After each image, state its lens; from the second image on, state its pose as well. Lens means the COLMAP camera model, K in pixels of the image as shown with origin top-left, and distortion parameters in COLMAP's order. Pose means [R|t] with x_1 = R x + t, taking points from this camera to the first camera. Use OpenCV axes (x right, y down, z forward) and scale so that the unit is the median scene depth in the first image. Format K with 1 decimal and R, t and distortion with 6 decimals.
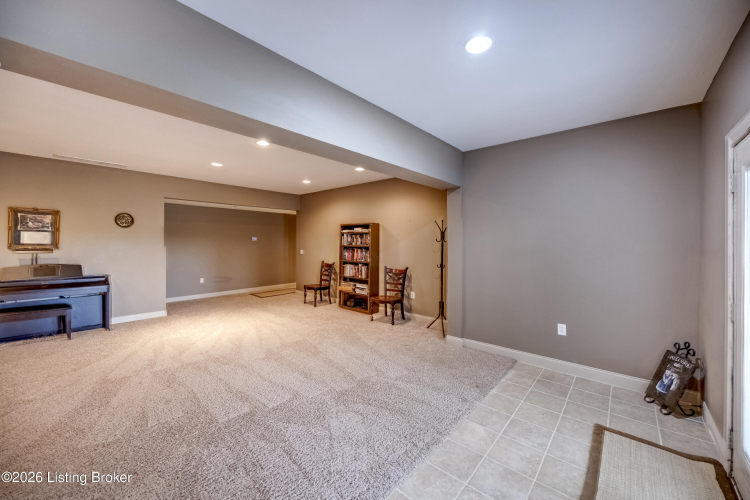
lens RADIAL K [[286.4, 0, 375.0], [0, 286.4, 250.0], [0, 0, 1]] dist [-0.001059, 0.000371]
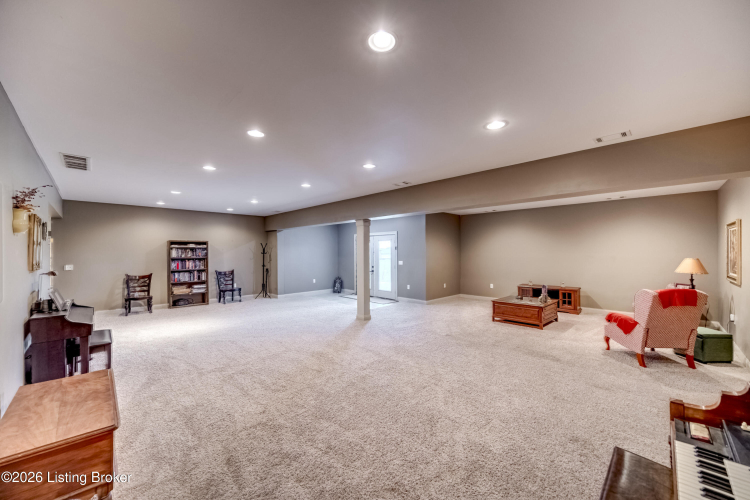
lens RADIAL K [[286.4, 0, 375.0], [0, 286.4, 250.0], [0, 0, 1]] dist [-0.001059, 0.000371]
pose [[0.068205, 0.001914, 0.997669, -1.328966], [0.027543, 0.999613, -0.003801, -0.021376], [-0.997291, 0.027738, 0.068126, 0.054398]]
